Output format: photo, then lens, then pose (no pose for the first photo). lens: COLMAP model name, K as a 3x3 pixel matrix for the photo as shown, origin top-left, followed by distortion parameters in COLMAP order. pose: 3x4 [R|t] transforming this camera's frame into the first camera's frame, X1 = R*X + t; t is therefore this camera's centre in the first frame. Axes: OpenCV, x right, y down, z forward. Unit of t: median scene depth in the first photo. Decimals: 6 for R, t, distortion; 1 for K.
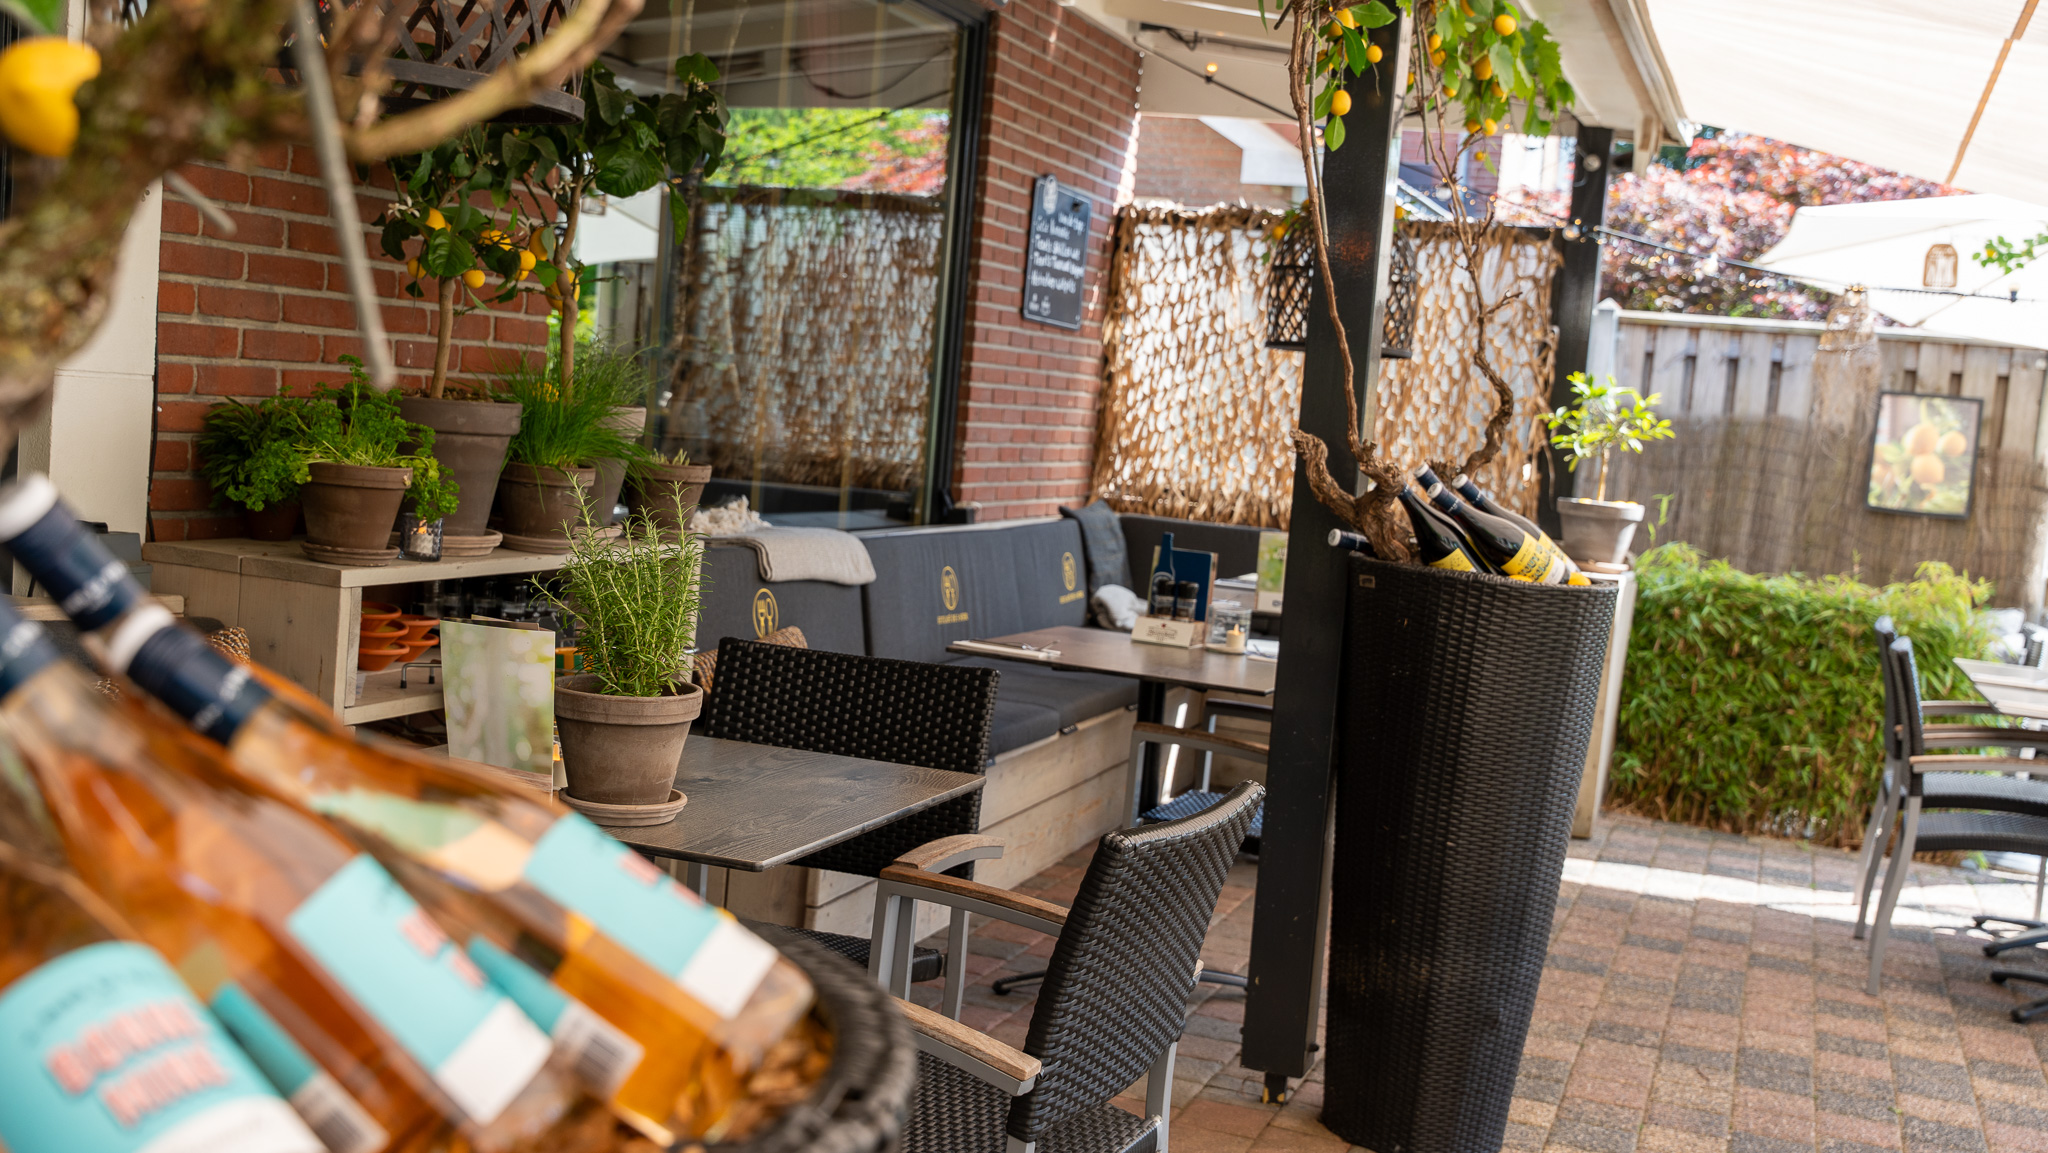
lens RADIAL K [[2169.7, 0, 1019.2], [0, 2169.7, 595.7], [0, 0, 1]] dist [-0.002959, 0.000000]
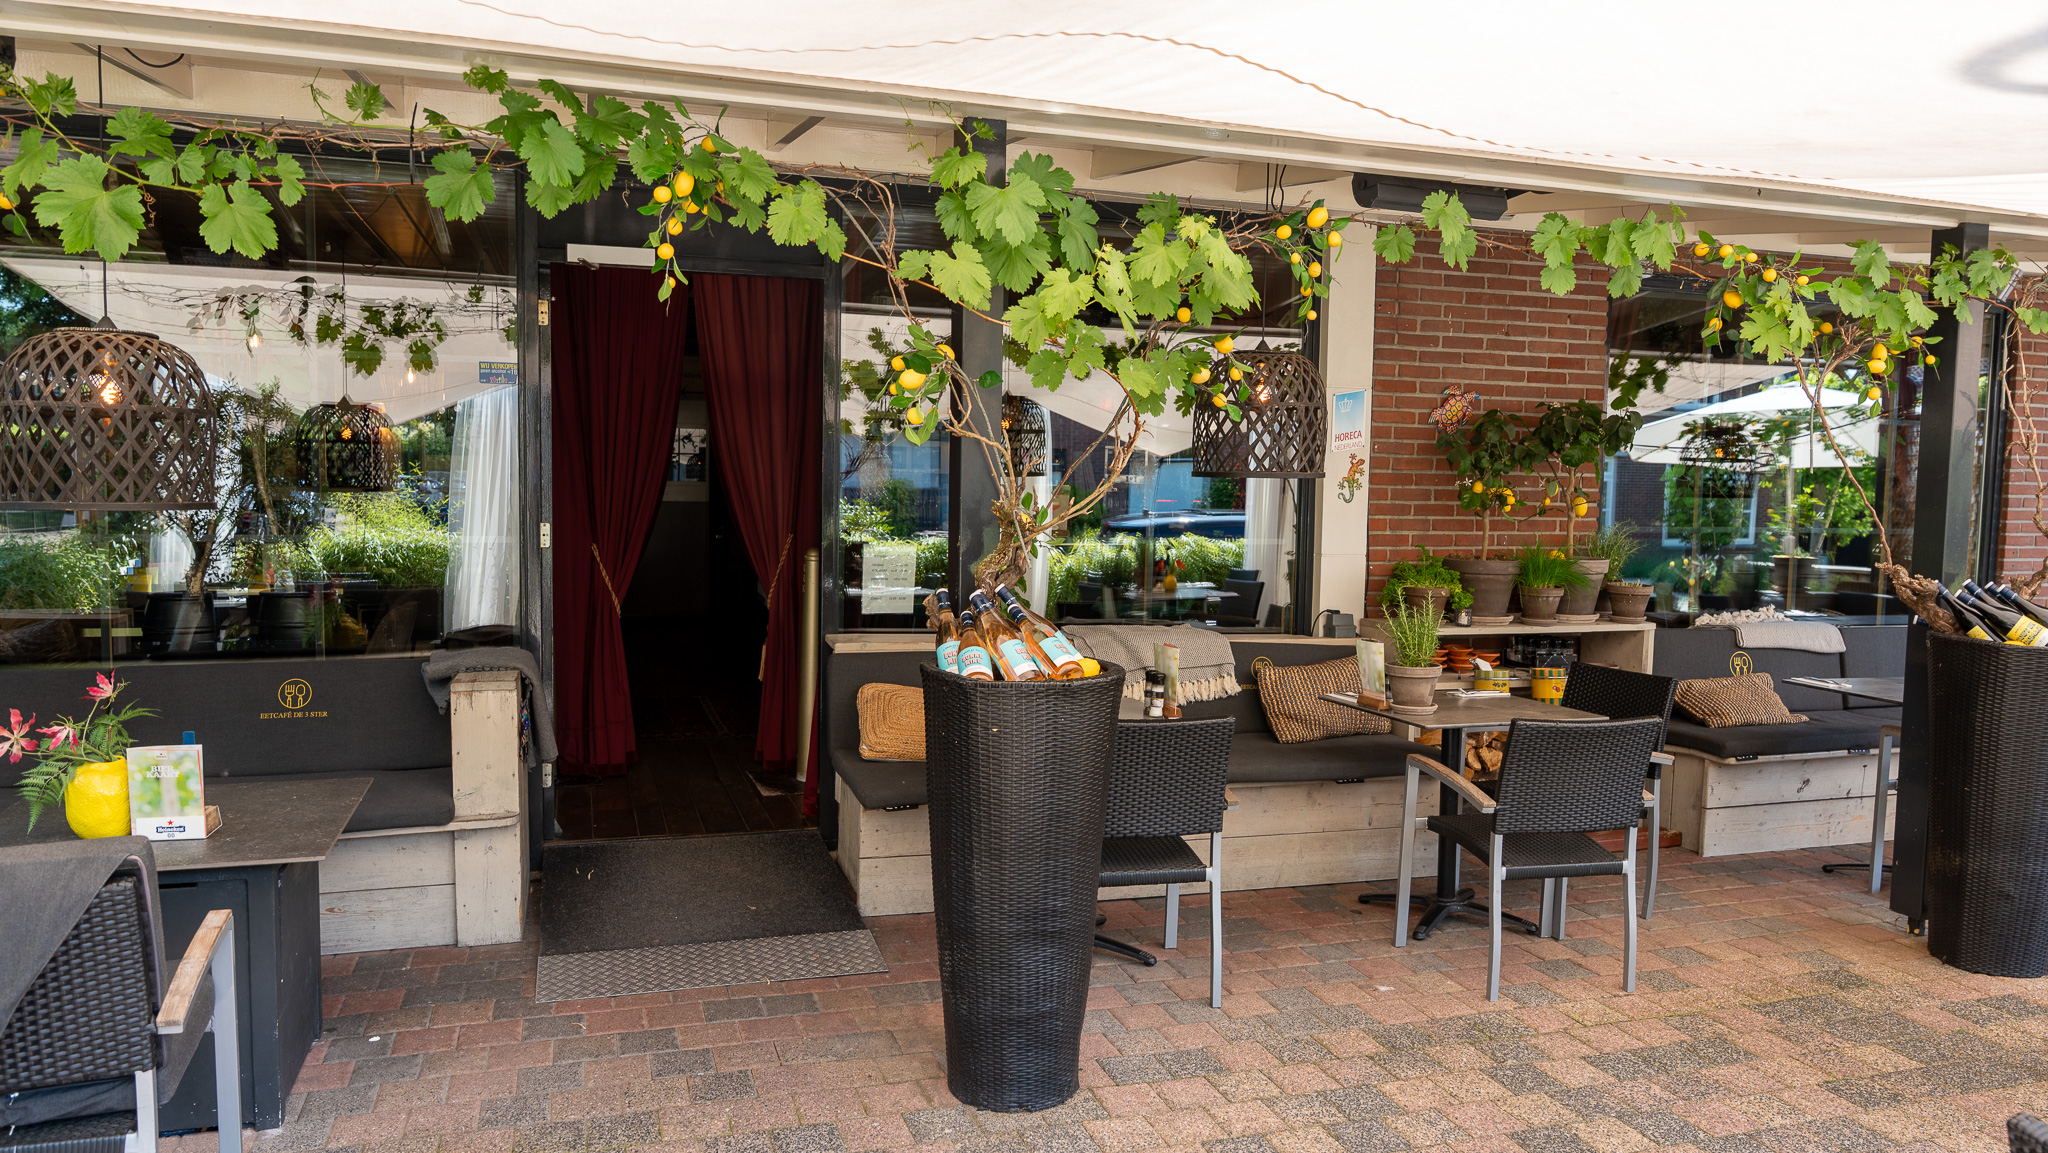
lens RADIAL K [[1392.1, 0, 1017.0], [0, 1392.1, 572.7], [0, 0, 1]] dist [-0.003217, -0.008771]
pose [[0.607351, -0.023331, -0.794091, 0.305554], [-0.038976, 0.997490, -0.059117, 0.016264], [0.793477, 0.066856, 0.604917, -0.159292]]
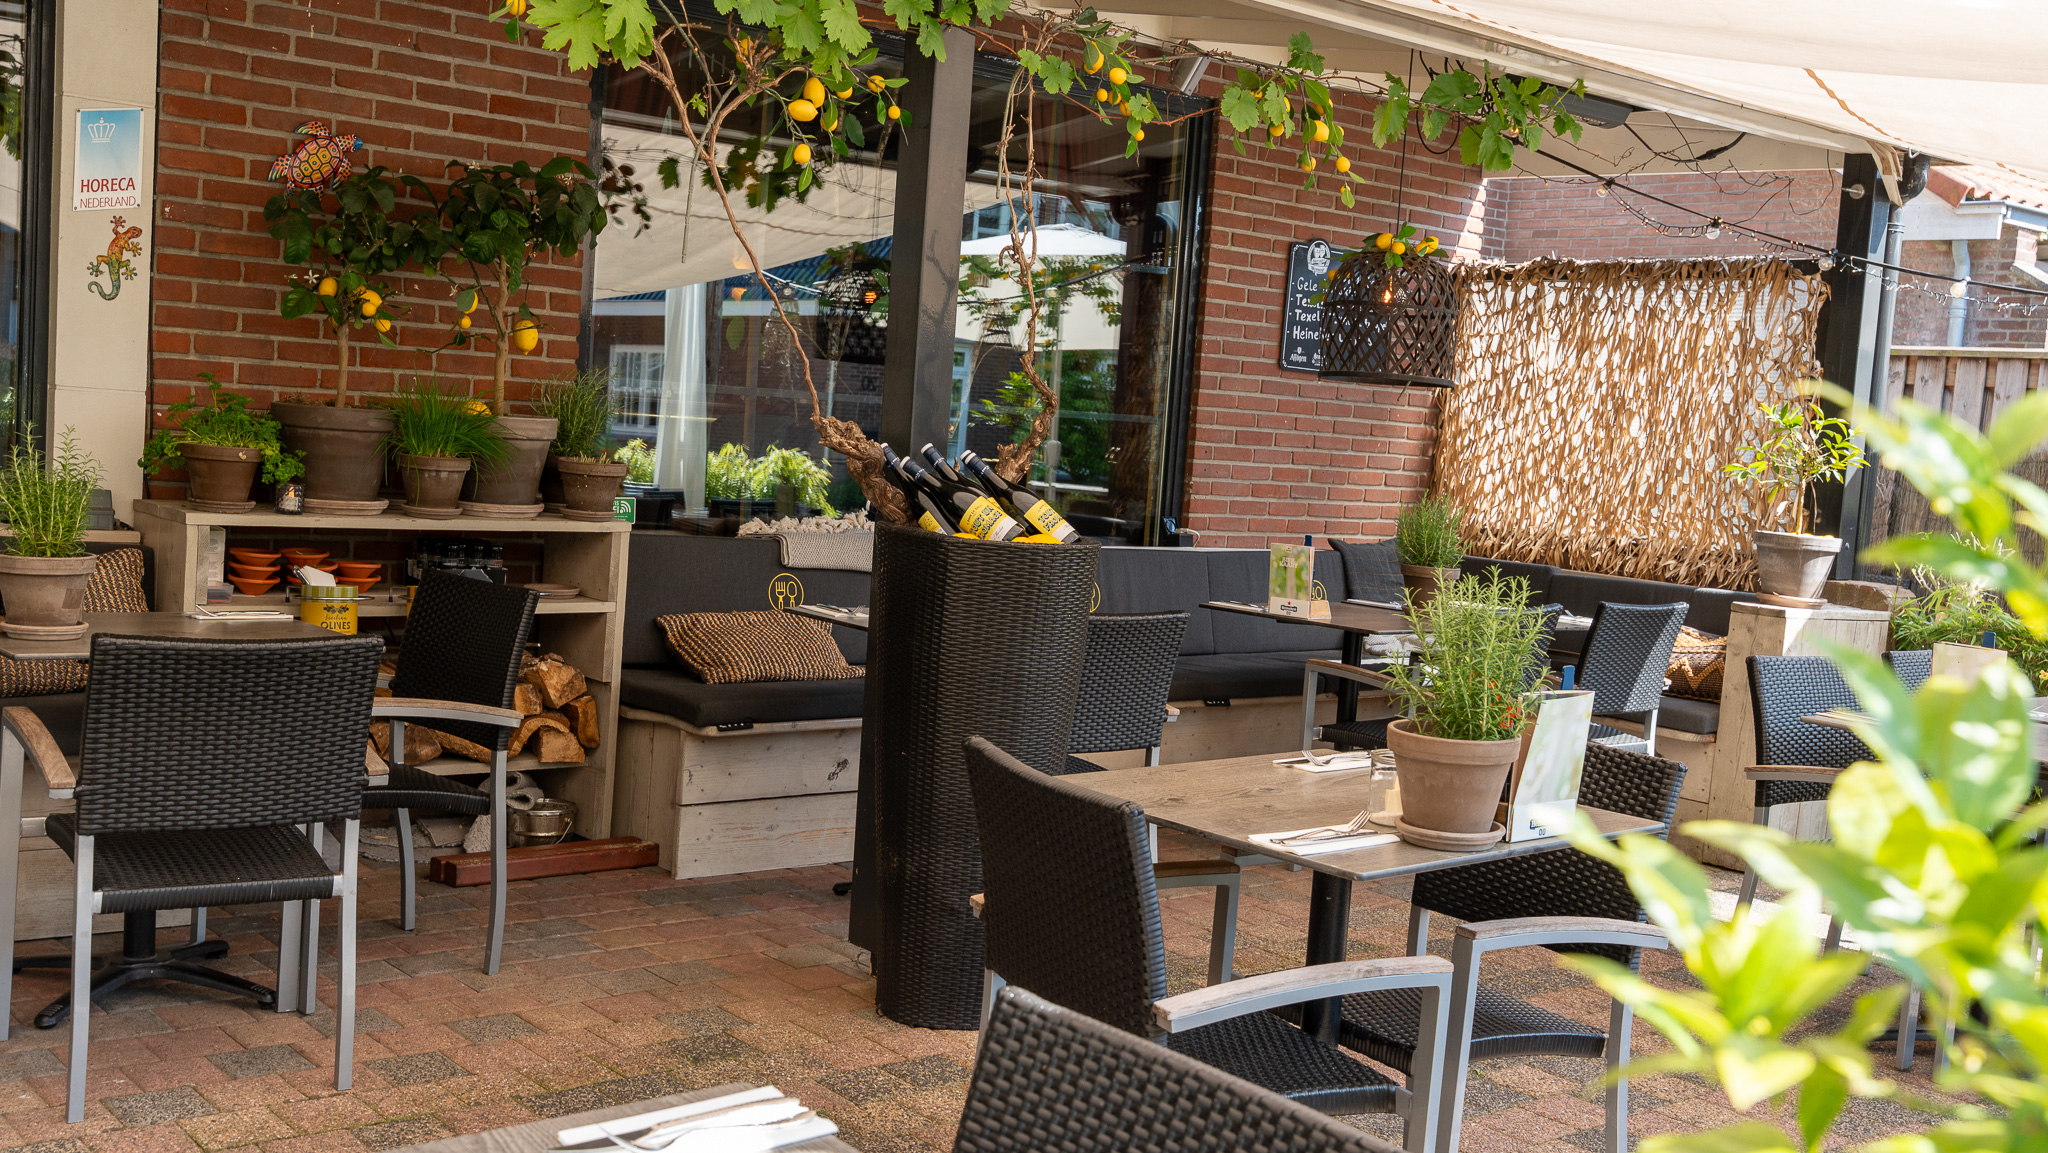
lens RADIAL K [[2093.7, 0, 1020.5], [0, 2093.7, 569.5], [0, 0, 1]] dist [0.007156, 0.000000]
pose [[0.864054, 0.014532, -0.503189, 0.402497], [-0.045212, 0.997784, -0.048821, 0.031601], [0.501365, 0.064934, 0.862796, 0.010640]]
